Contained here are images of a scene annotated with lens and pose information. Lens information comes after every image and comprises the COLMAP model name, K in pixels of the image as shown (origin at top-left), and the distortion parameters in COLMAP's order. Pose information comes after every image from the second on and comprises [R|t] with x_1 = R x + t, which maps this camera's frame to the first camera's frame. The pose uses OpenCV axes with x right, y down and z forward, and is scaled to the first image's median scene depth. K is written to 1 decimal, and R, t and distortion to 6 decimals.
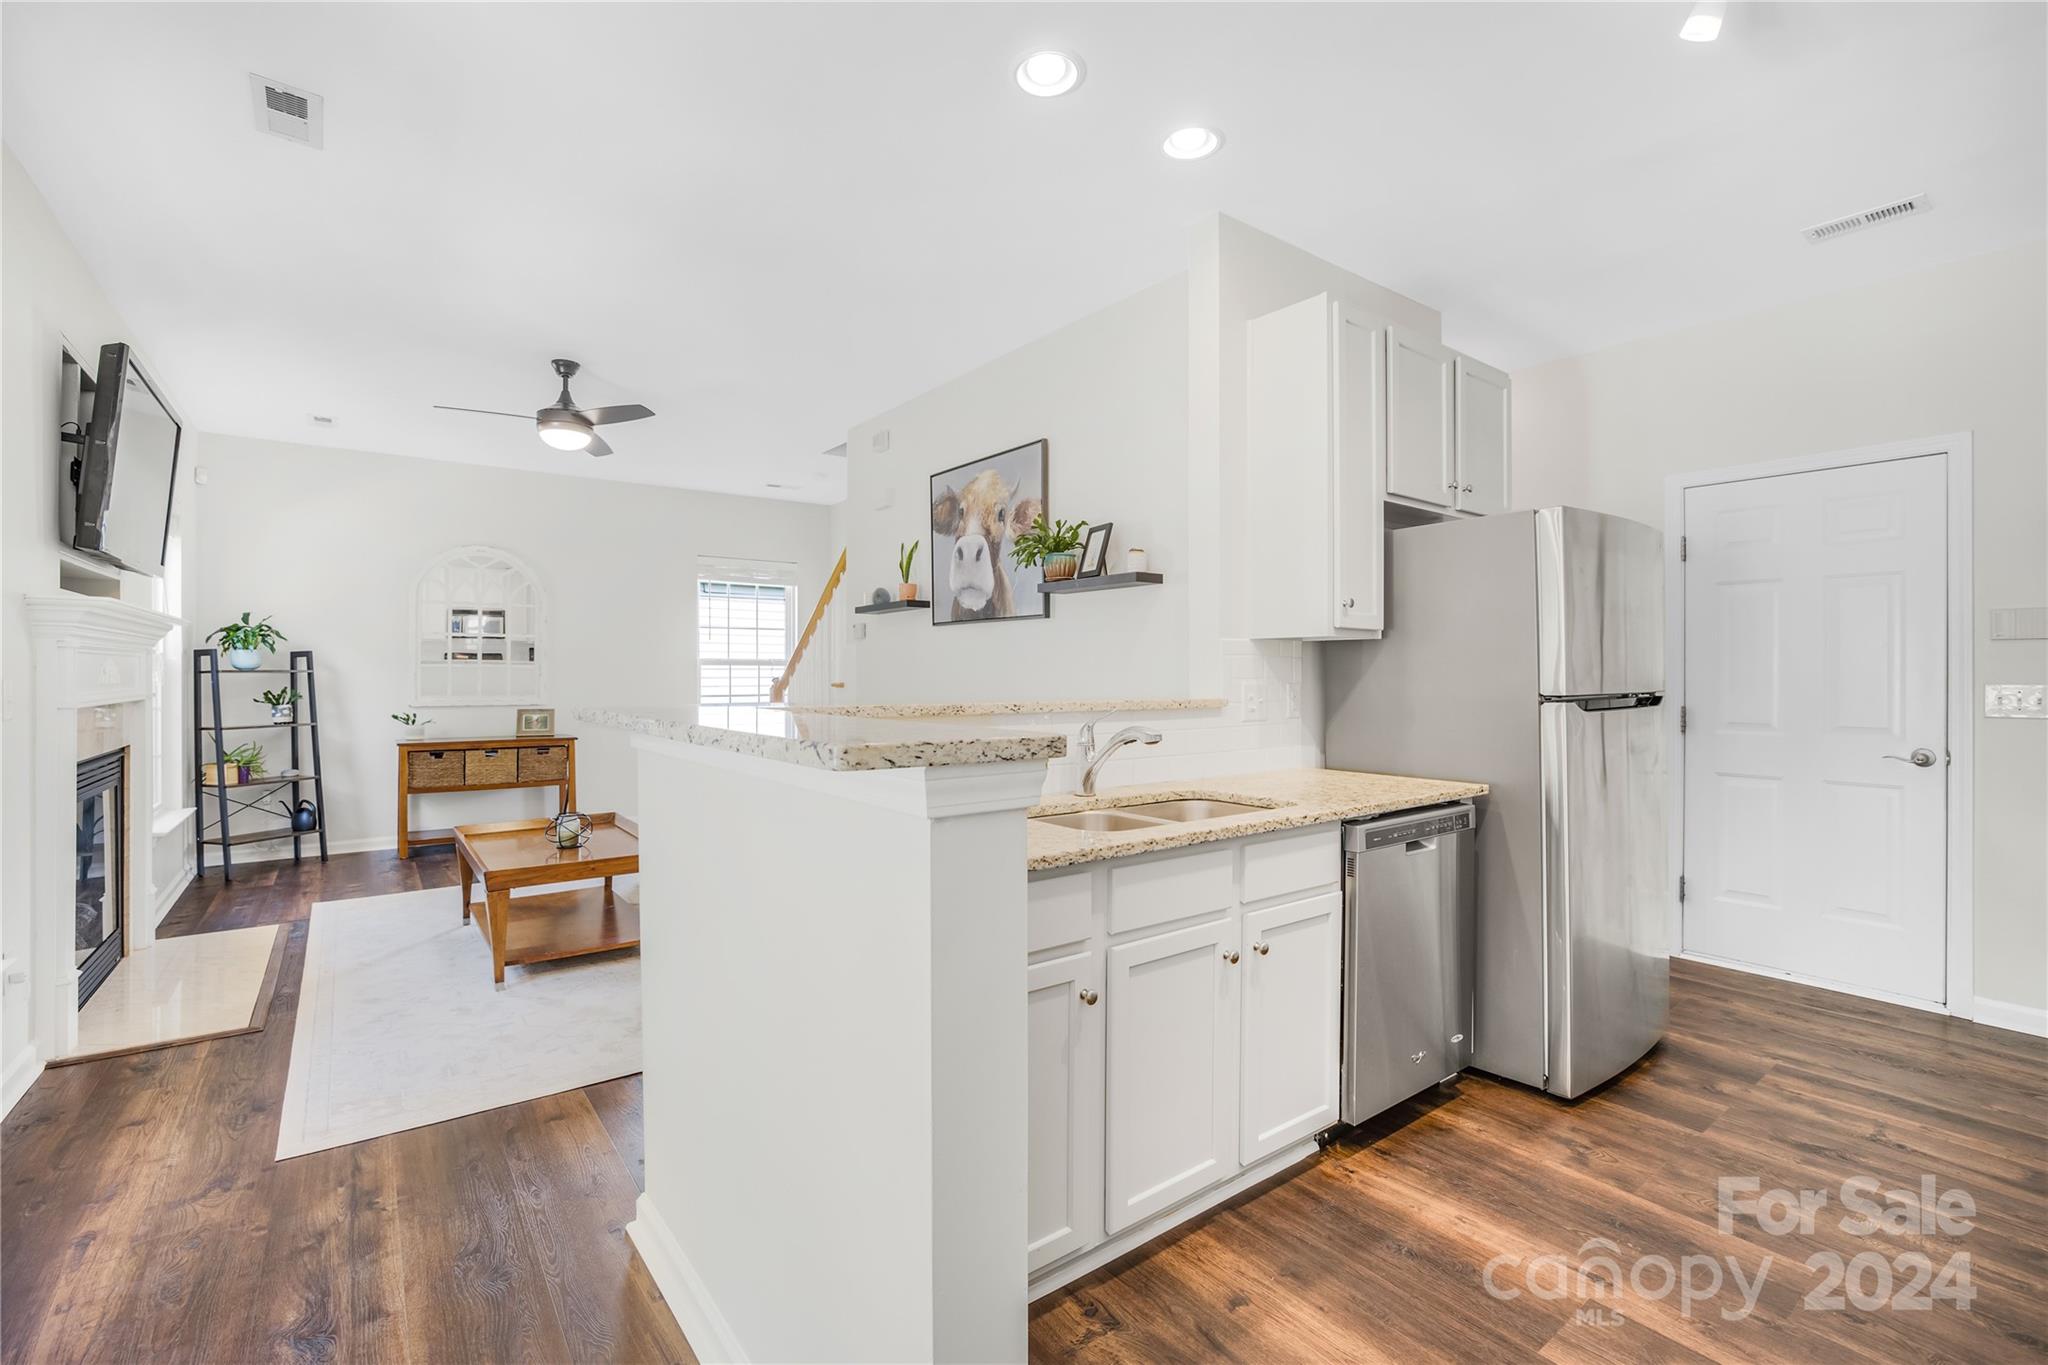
lens RADIAL K [[910.4, 0, 1001.5], [0, 910.4, 672.0], [0, 0, 1]] dist [-0.036799, 0.006234]
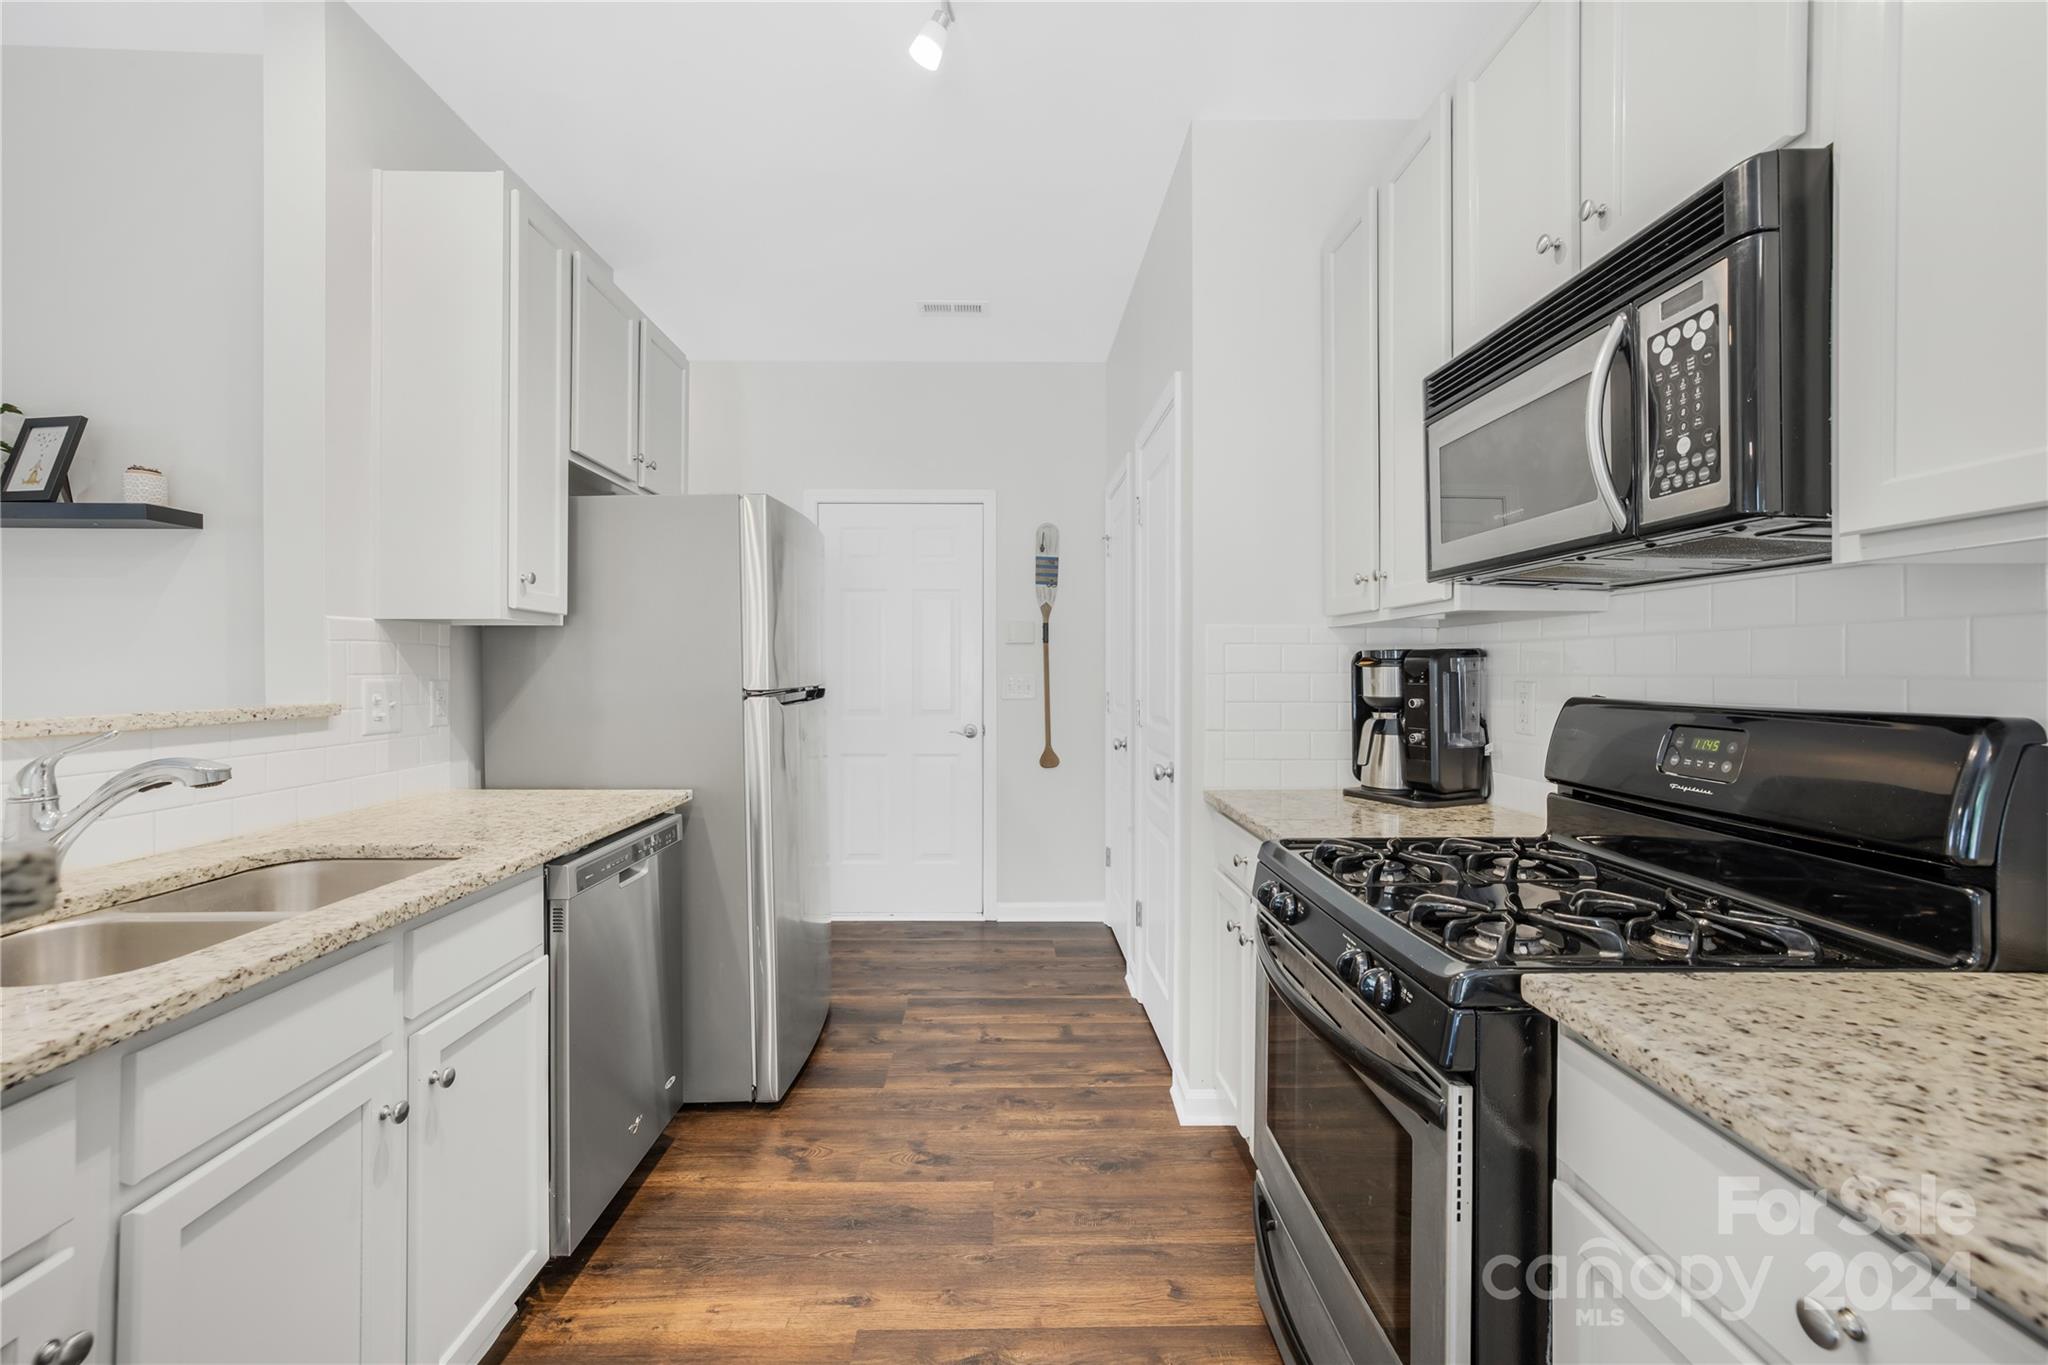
lens RADIAL K [[875.6, 0, 1015.3], [0, 875.6, 670.3], [0, 0, 1]] dist [-0.028082, 0.015749]
pose [[0.572636, -0.002182, 0.819807, 0.004904], [-0.000541, 0.999995, 0.003040, 0.001651], [-0.819809, -0.002184, 0.572632, 0.220957]]
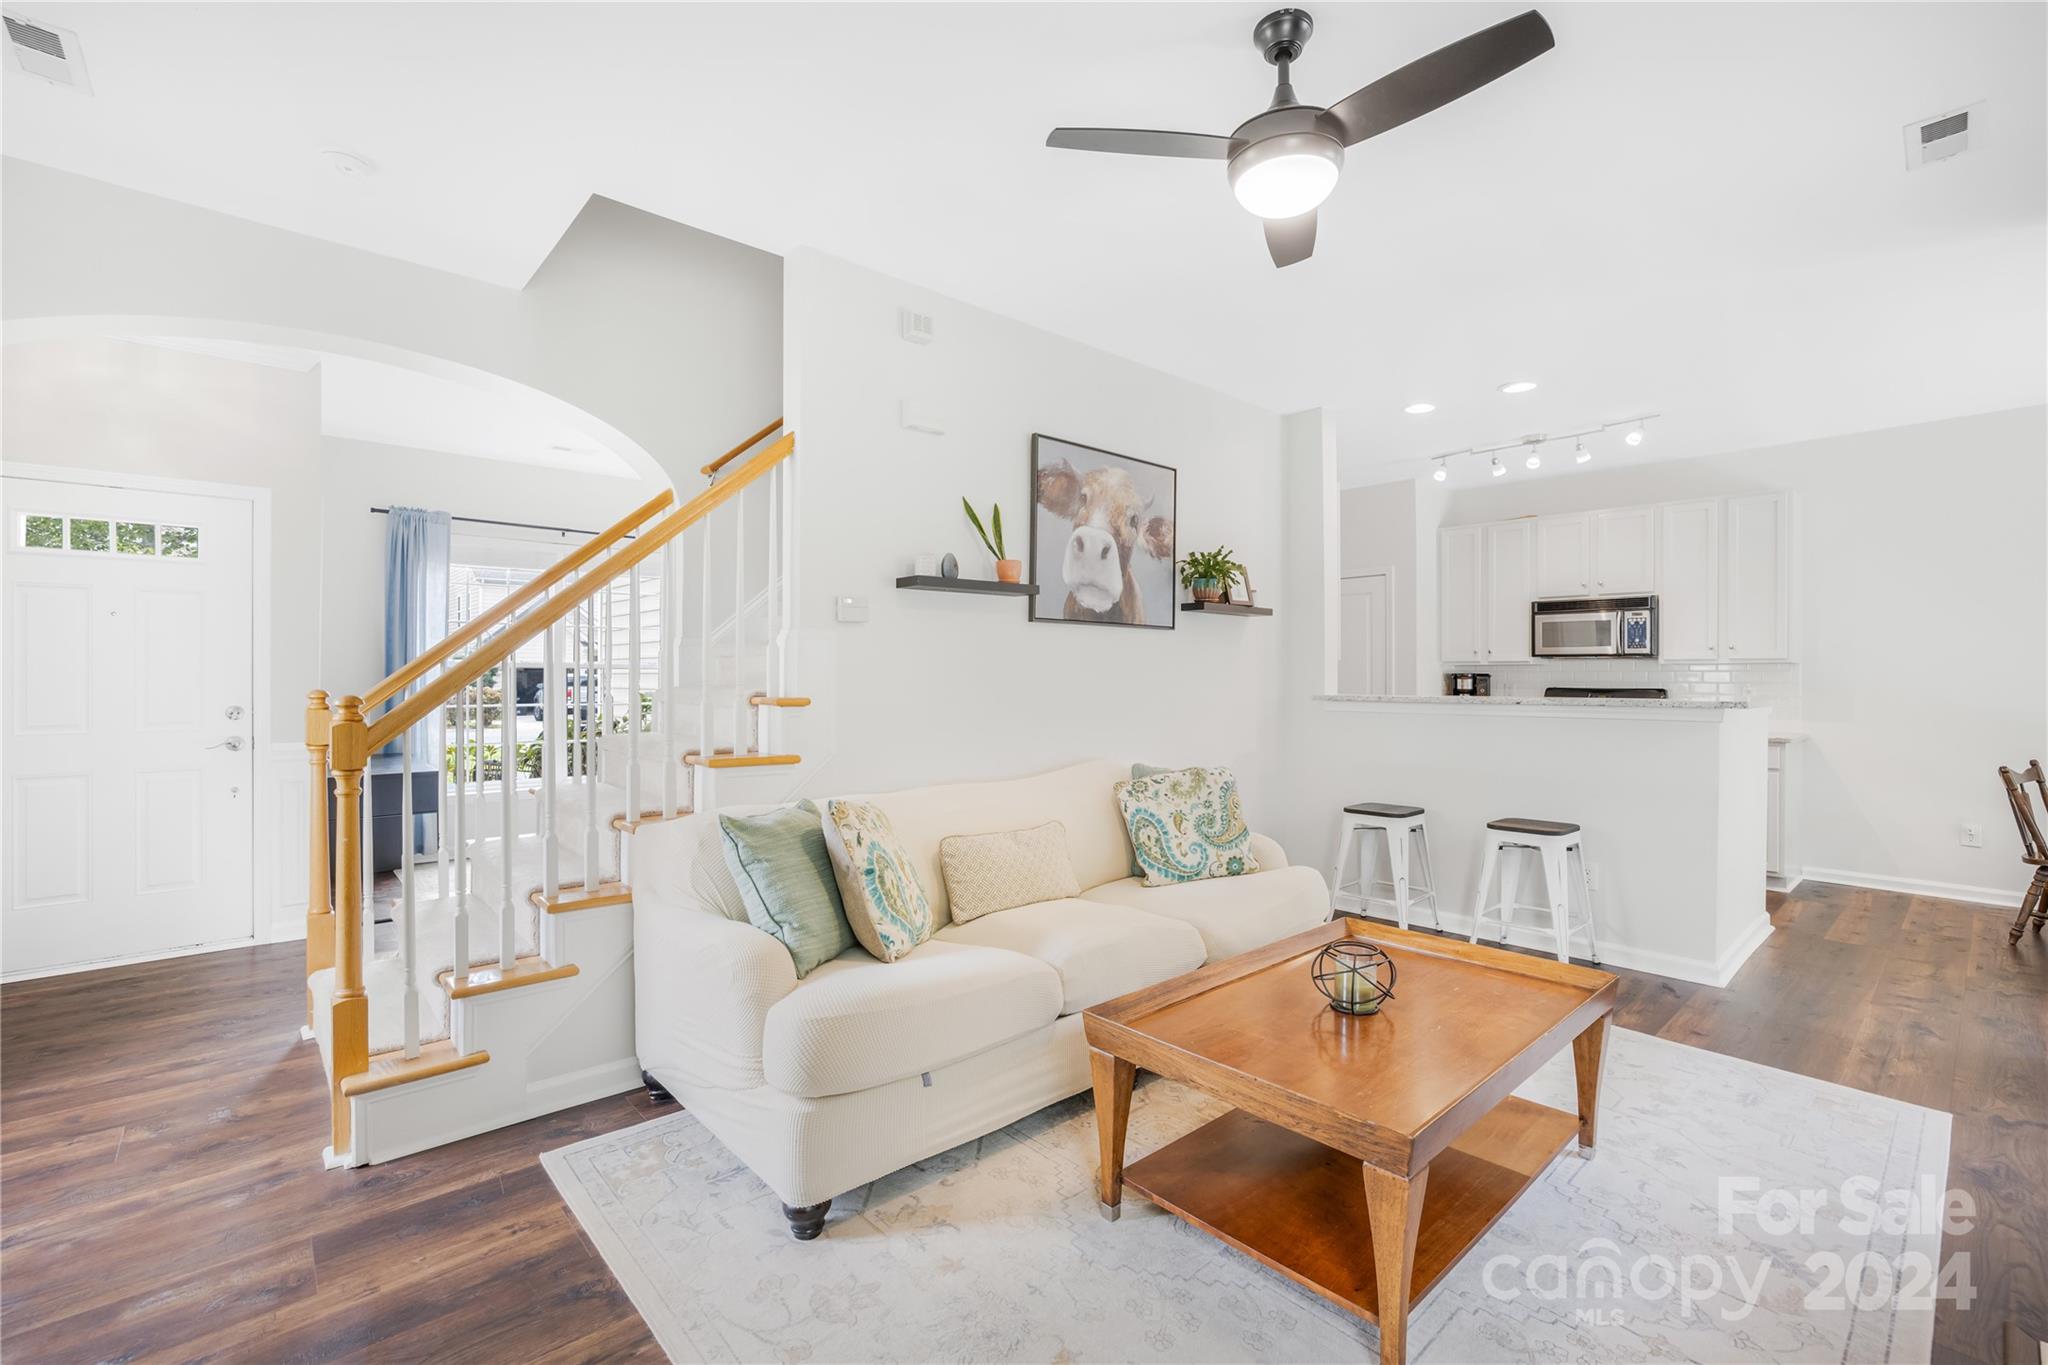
lens RADIAL K [[910.4, 0, 1001.5], [0, 910.4, 672.0], [0, 0, 1]] dist [-0.036799, 0.006234]
pose [[-0.100725, 0.008295, 0.994880, -1.502662], [0.000105, 0.999965, -0.008327, 0.001325], [-0.994914, -0.000735, -0.100722, 1.920553]]
